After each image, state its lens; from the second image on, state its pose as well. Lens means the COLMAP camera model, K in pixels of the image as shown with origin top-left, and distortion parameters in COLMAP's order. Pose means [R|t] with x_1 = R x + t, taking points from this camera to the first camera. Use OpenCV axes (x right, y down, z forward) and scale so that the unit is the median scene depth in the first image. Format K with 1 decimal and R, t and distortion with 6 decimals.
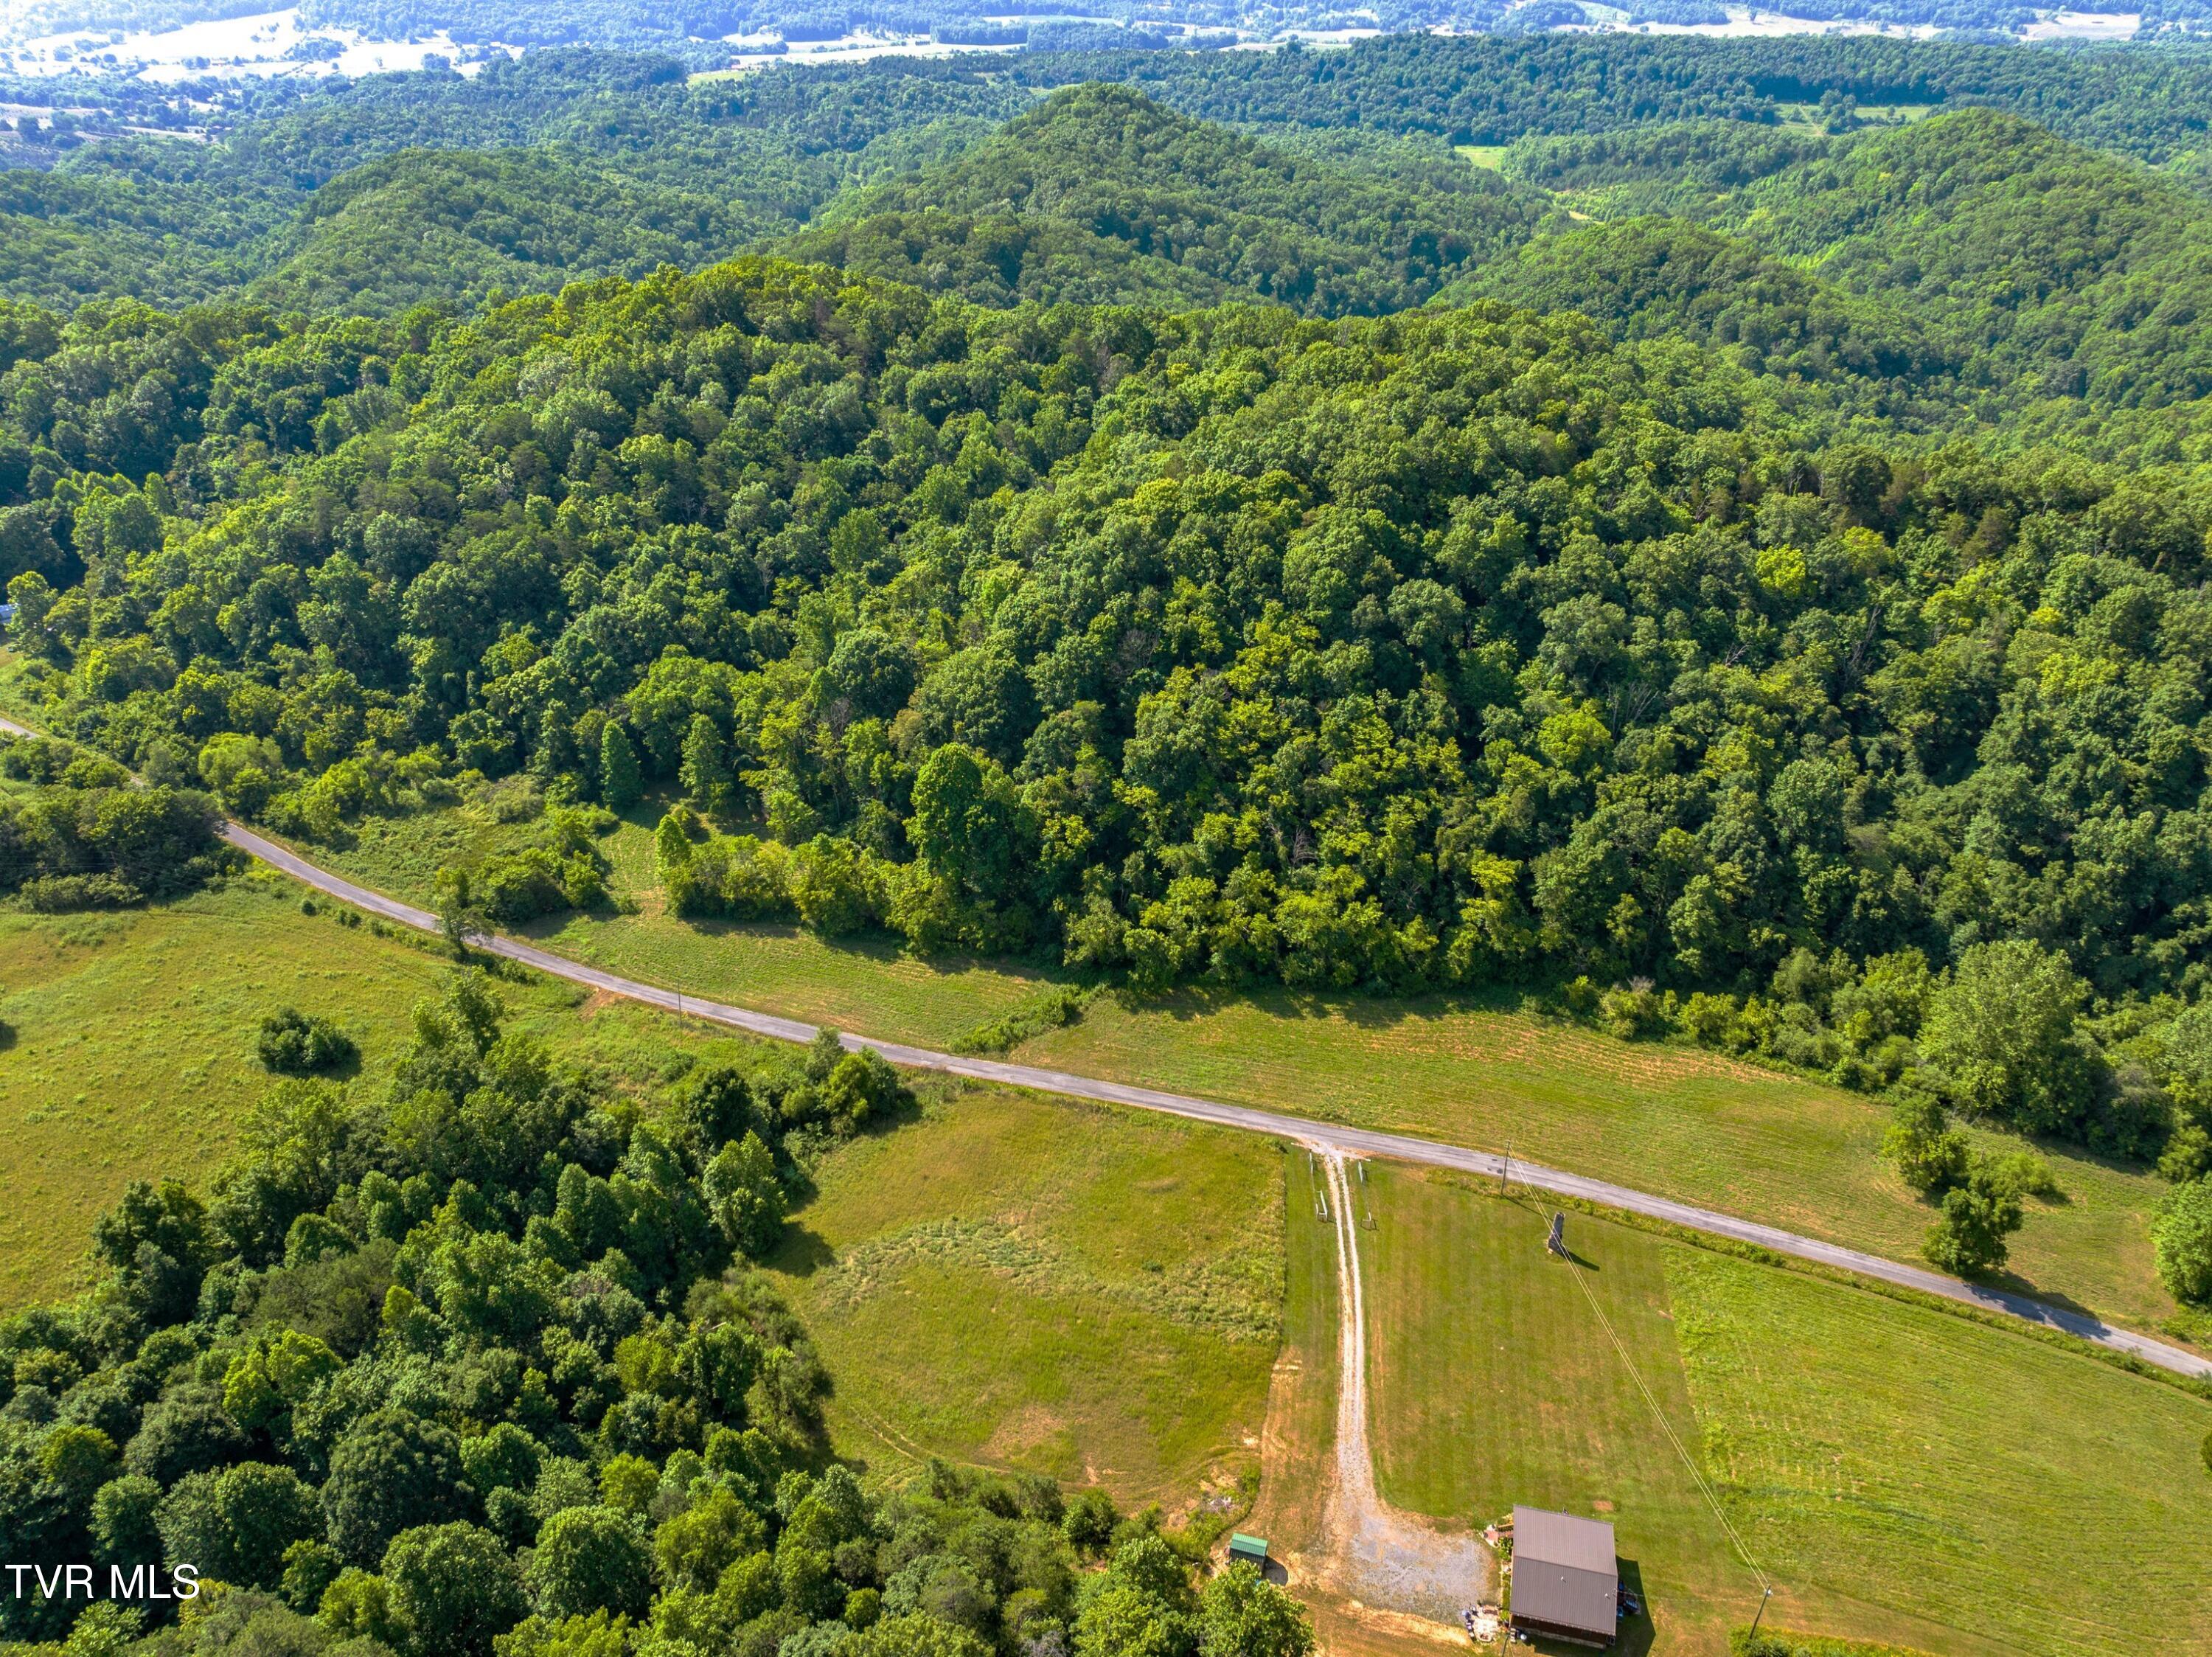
lens RADIAL K [[1568.7, 0, 1105.7], [0, 1568.7, 821.9], [0, 0, 1]] dist [-0.035721, 0.000055]
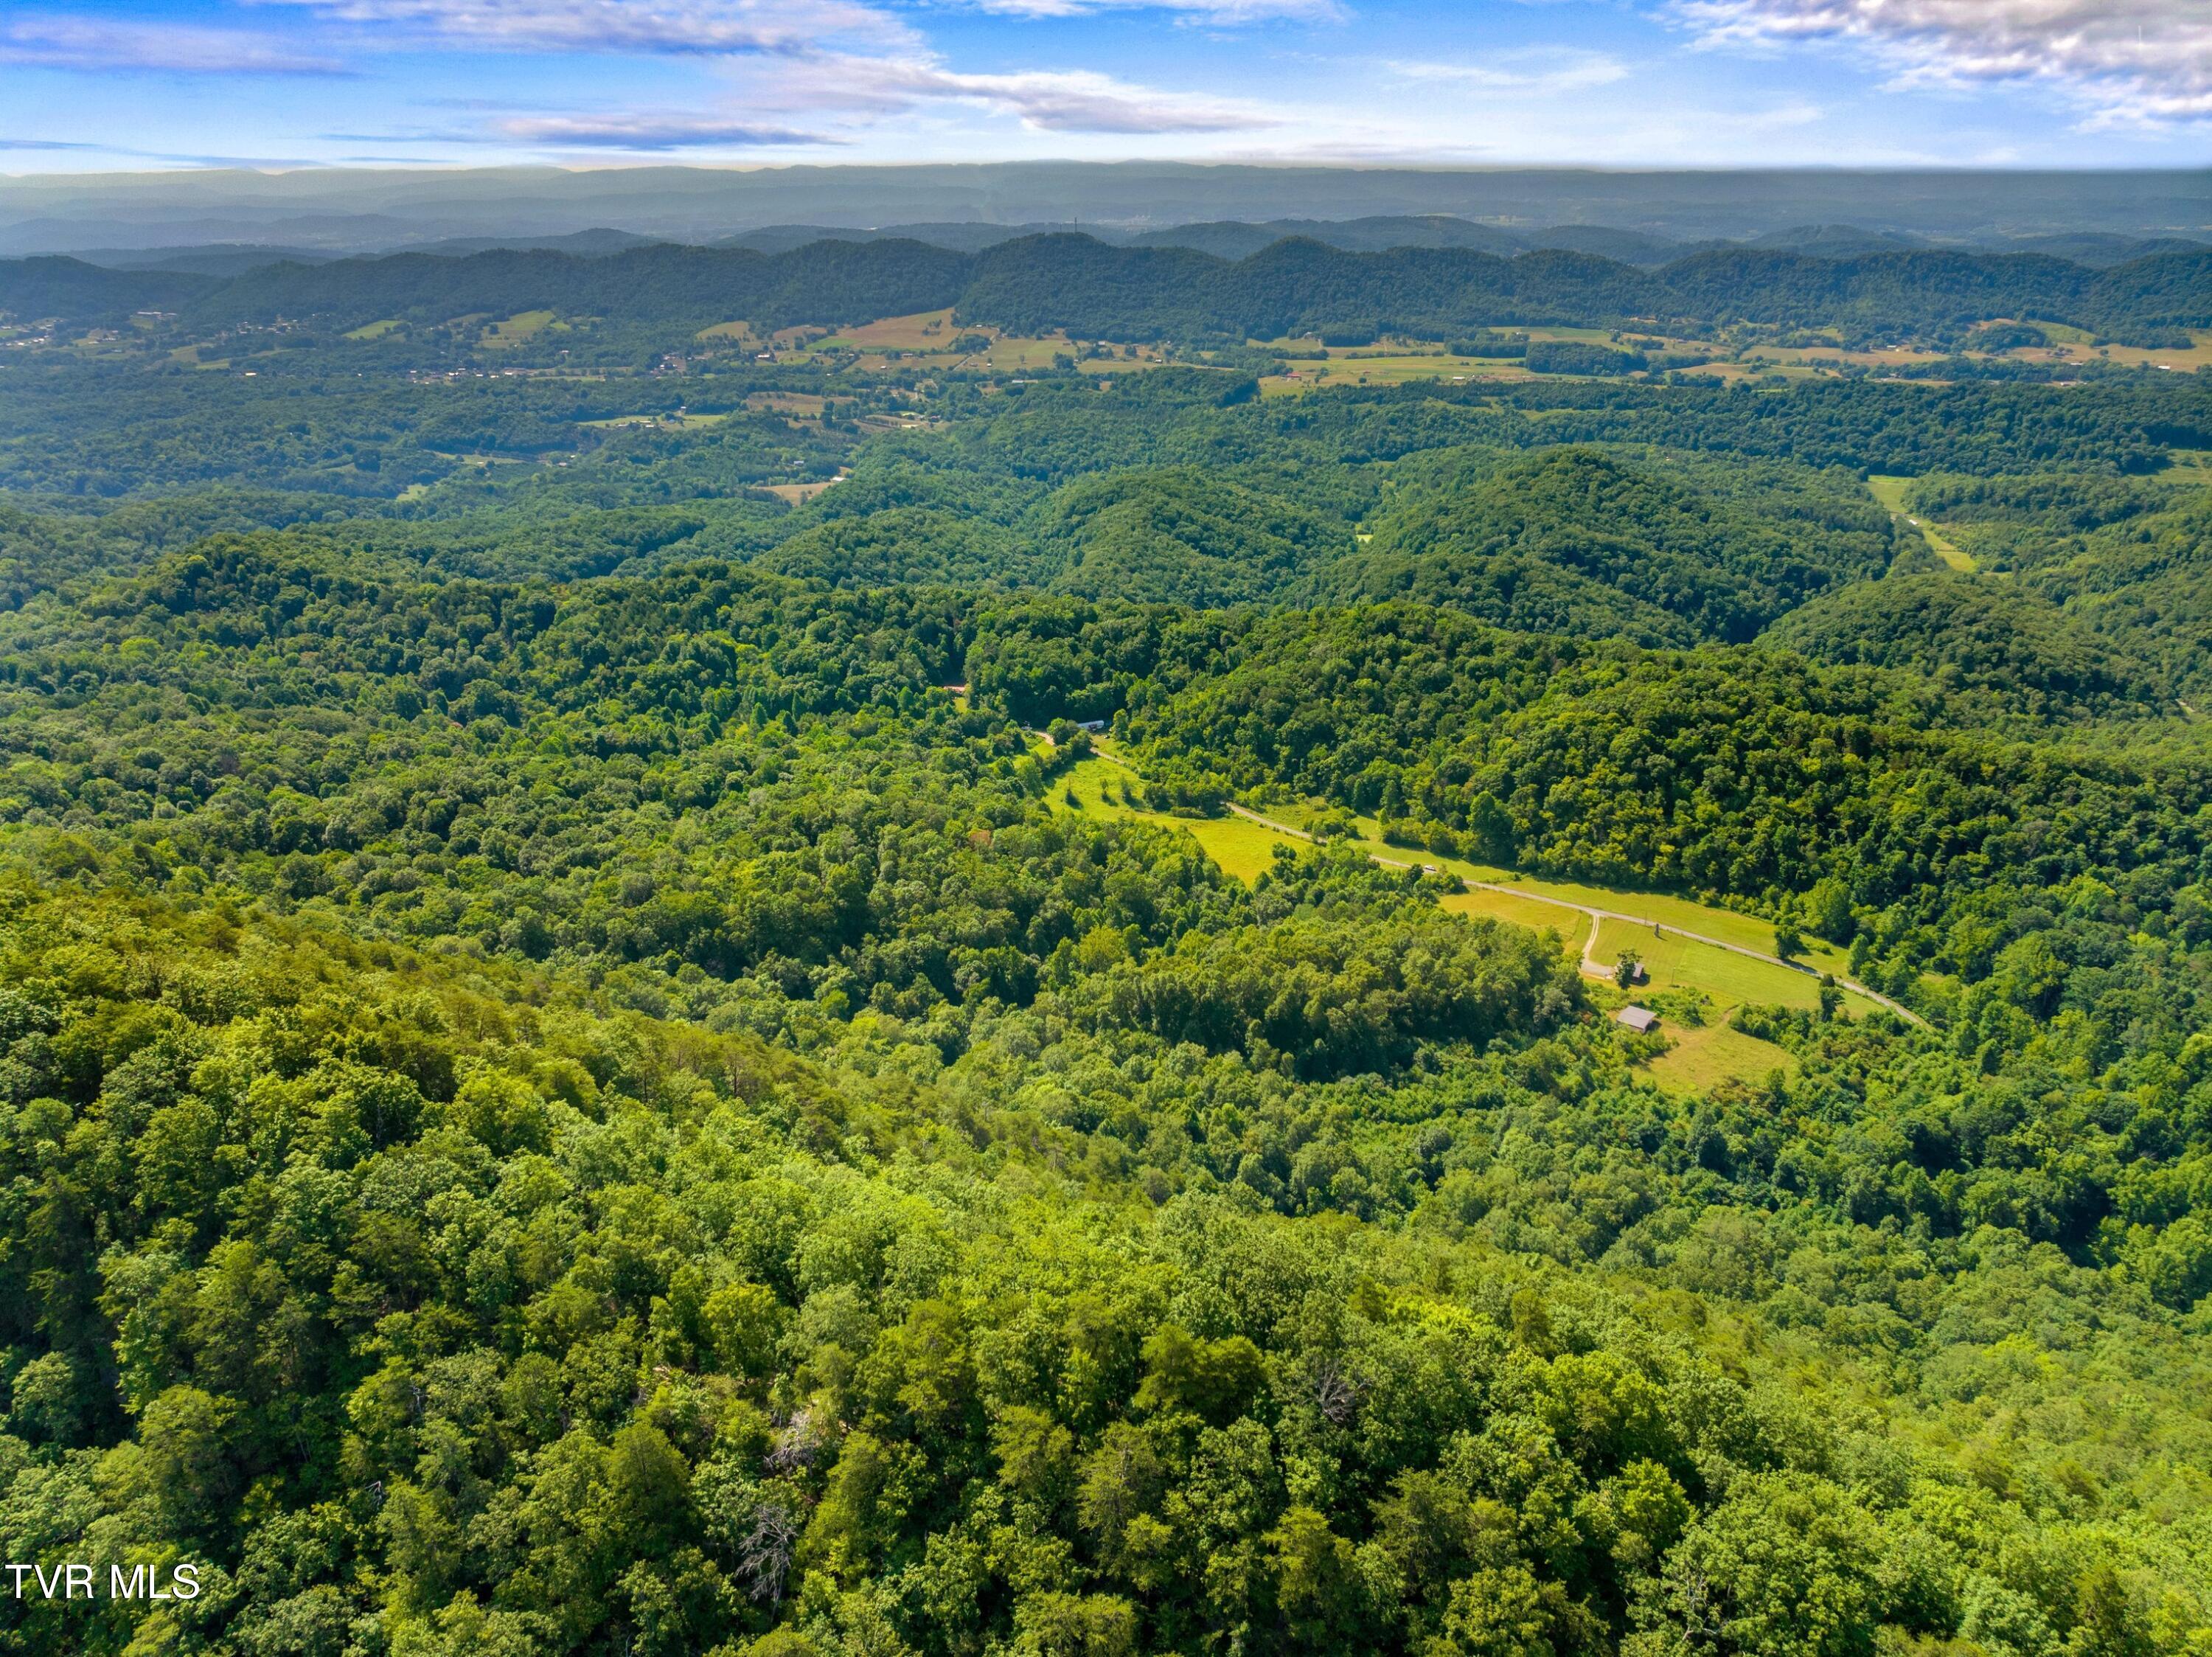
lens RADIAL K [[1568.7, 0, 1088.0], [0, 1568.7, 831.5], [0, 0, 1]] dist [-0.035721, 0.000055]
pose [[0.954577, 0.104767, -0.278939, 0.018542], [-0.139936, 0.984114, -0.109258, 0.452275], [0.263061, 0.143329, 0.954073, -2.021667]]
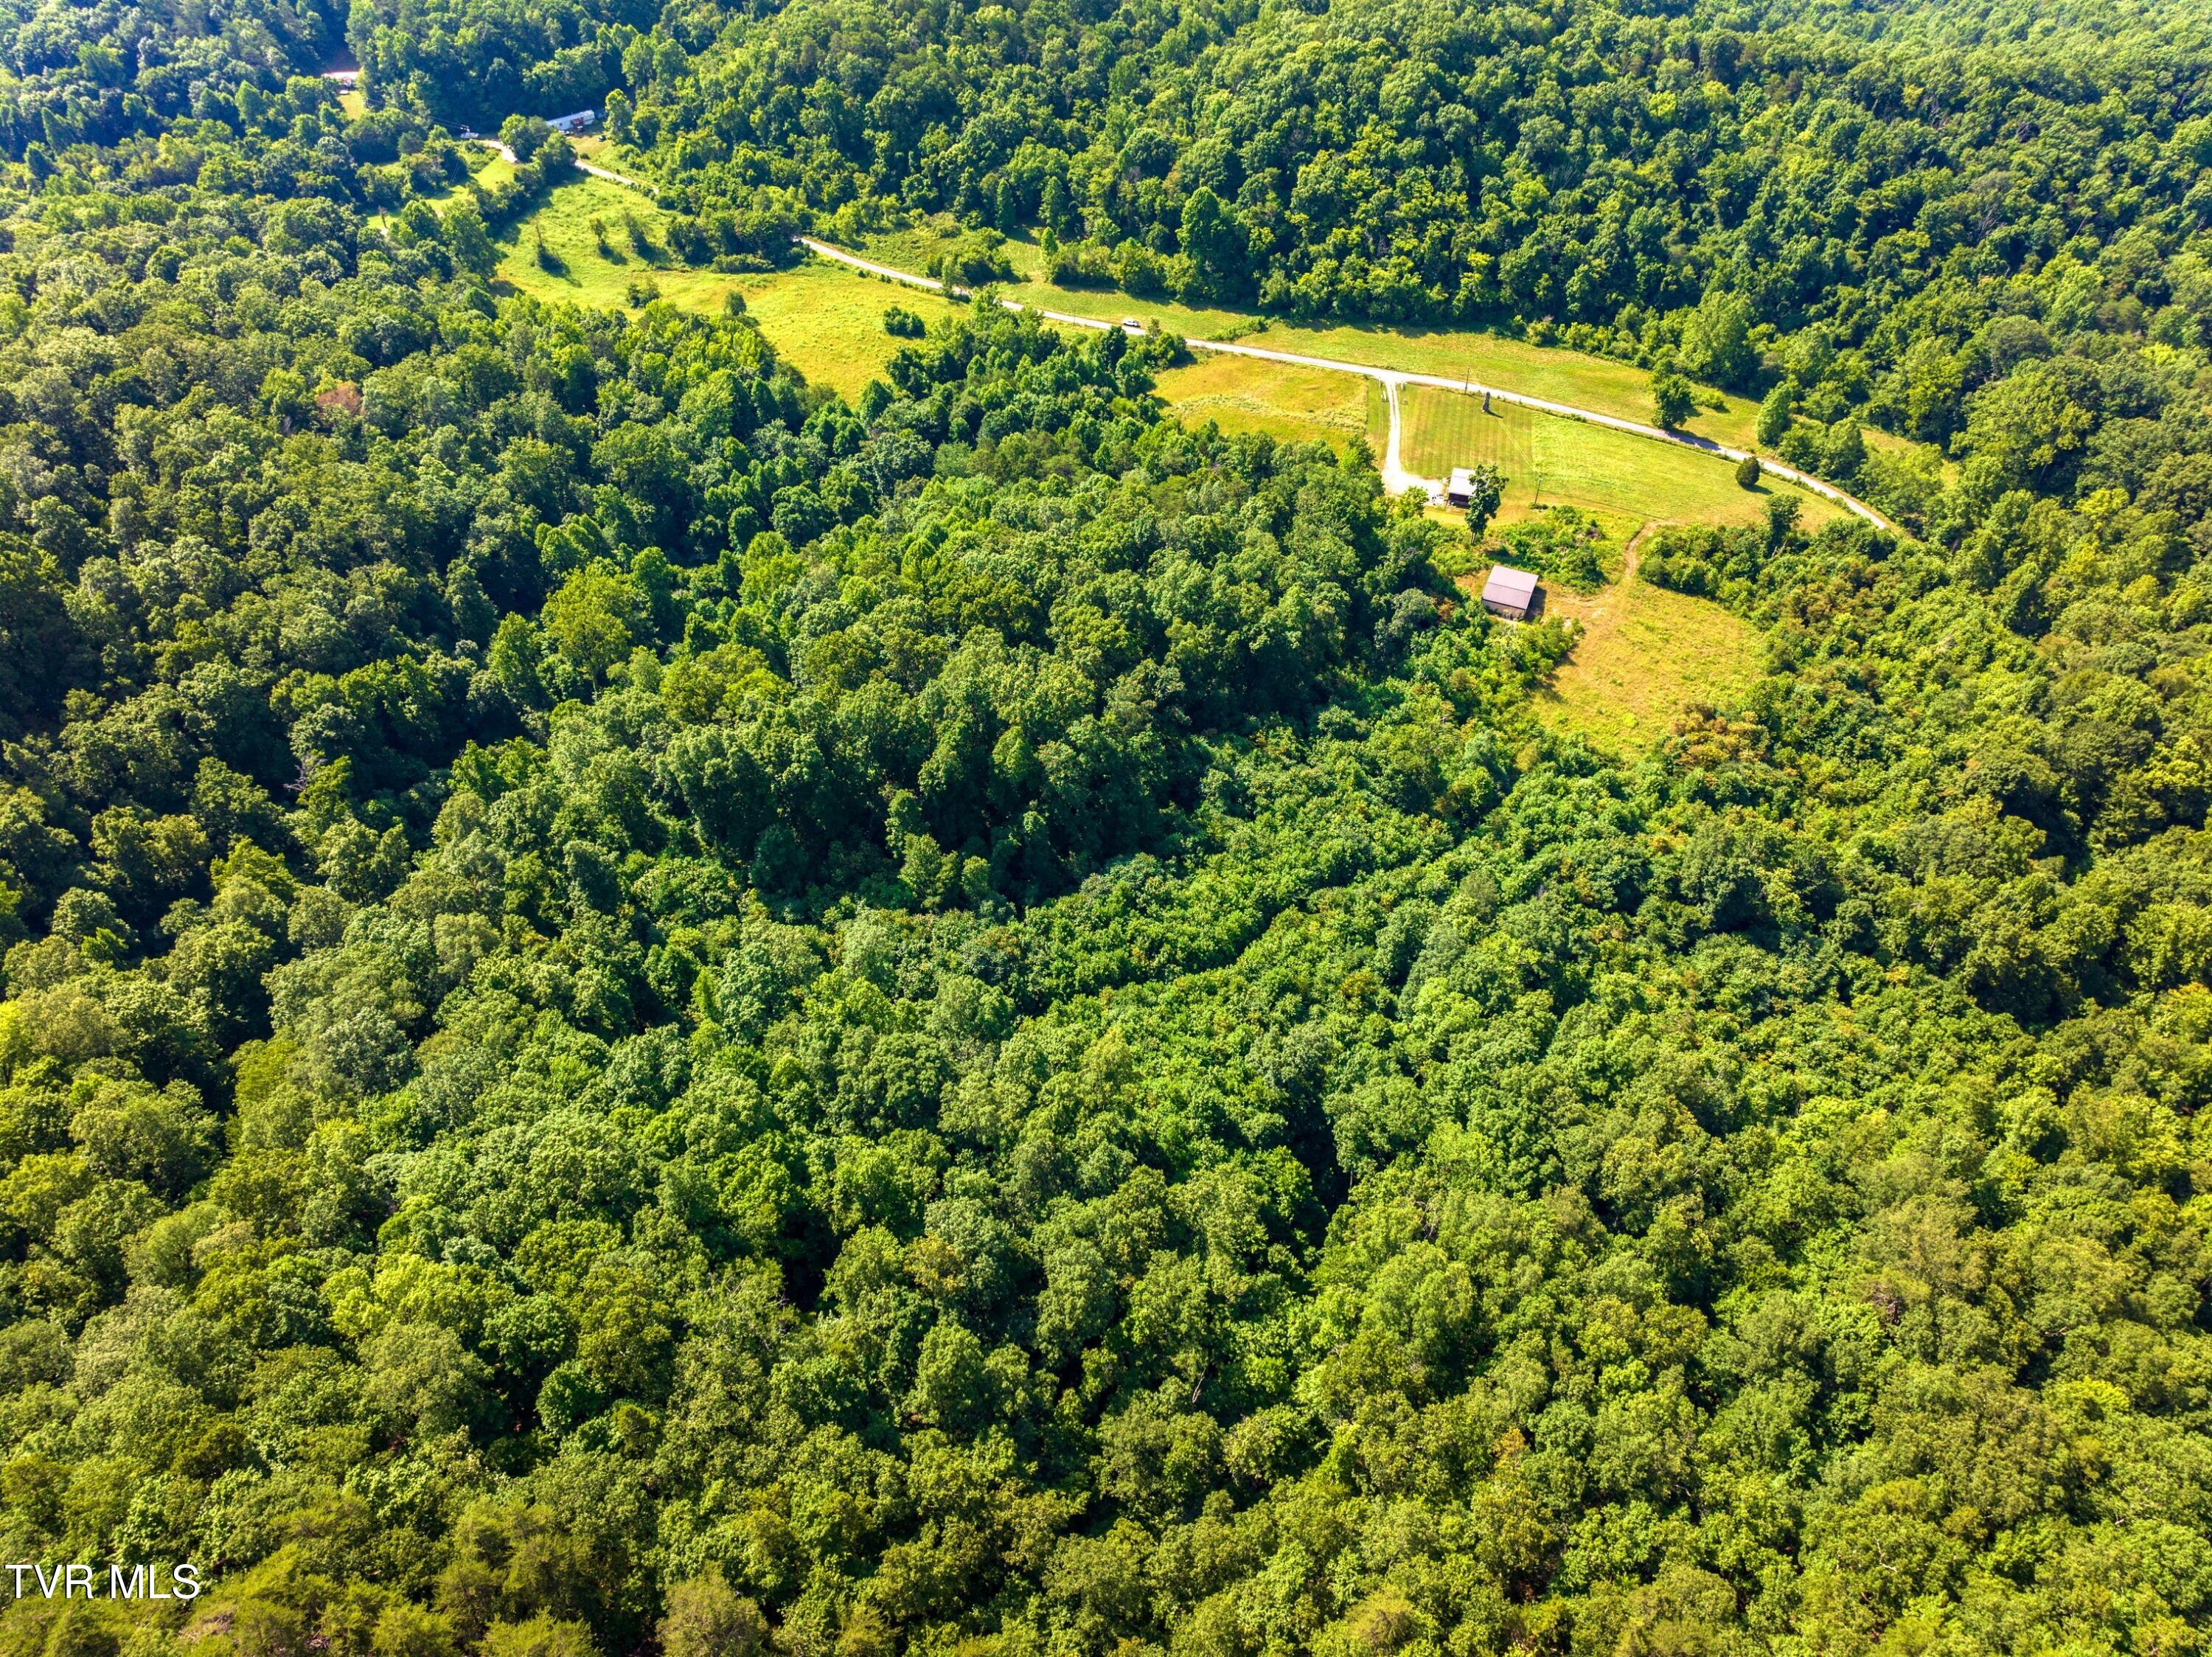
lens RADIAL K [[1568.7, 0, 1100.6], [0, 1568.7, 813.6], [0, 0, 1]] dist [-0.035721, 0.000055]
pose [[0.999224, 0.029771, -0.025788, -0.149002], [-0.022368, 0.967830, 0.250607, 0.213142], [0.032419, -0.249836, 0.967745, -1.034823]]
